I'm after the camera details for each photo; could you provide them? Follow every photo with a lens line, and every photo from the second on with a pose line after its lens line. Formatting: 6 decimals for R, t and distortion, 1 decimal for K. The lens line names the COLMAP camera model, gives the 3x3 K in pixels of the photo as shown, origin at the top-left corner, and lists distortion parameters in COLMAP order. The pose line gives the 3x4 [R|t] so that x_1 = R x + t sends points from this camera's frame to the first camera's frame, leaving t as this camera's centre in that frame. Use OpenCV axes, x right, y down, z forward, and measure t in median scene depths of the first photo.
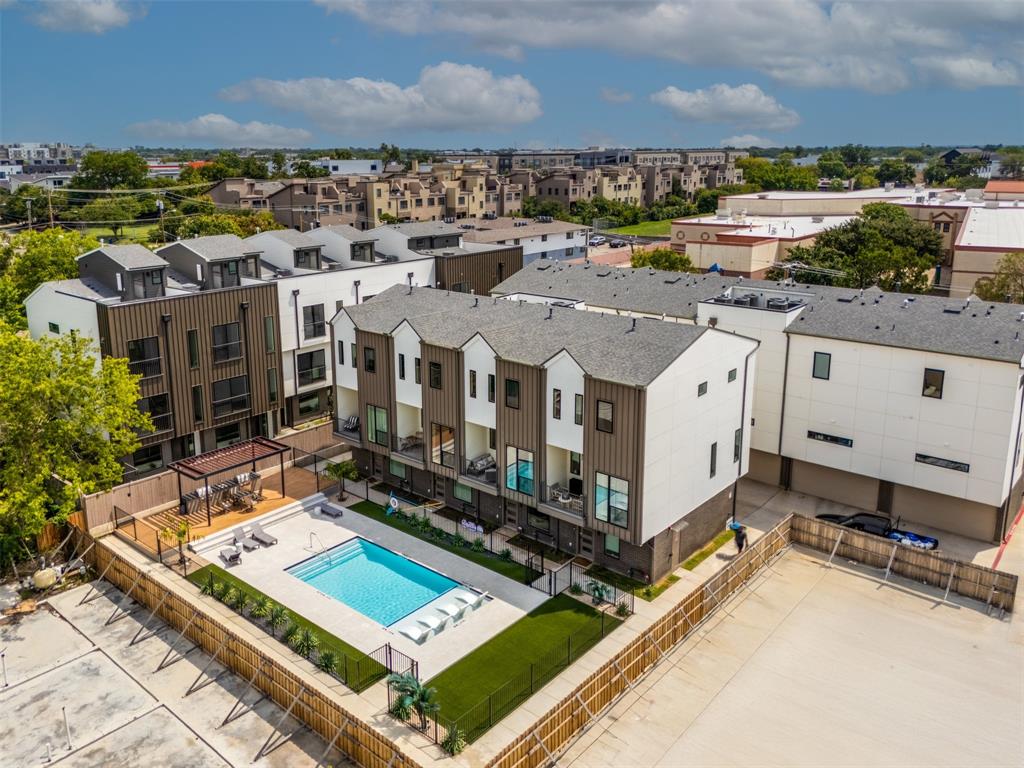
lens RADIAL K [[886.1, 0, 515.9], [0, 886.1, 381.8], [0, 0, 1]] dist [0.164188, -0.012254]
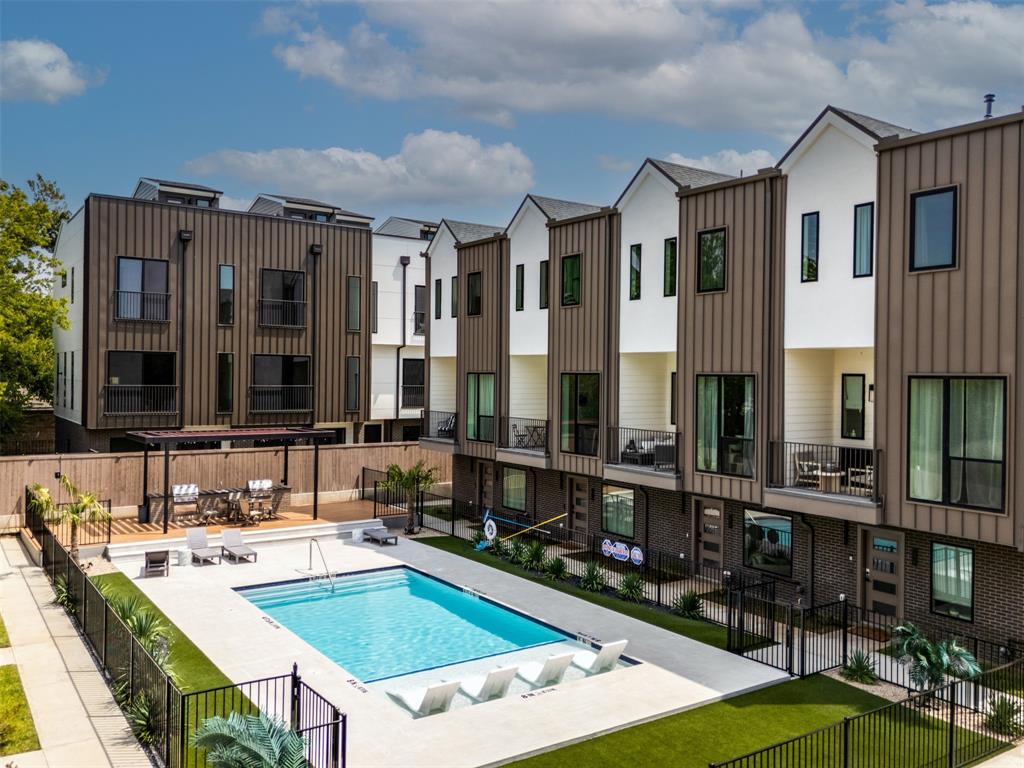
lens RADIAL K [[960.9, 0, 510.2], [0, 960.9, 383.5], [0, 0, 1]] dist [0.087524, 0.013925]
pose [[0.966386, 0.011224, -0.256849, 0.025455], [-0.069660, 0.973106, -0.219572, 0.195005], [0.247477, 0.230084, 0.941178, 0.482052]]
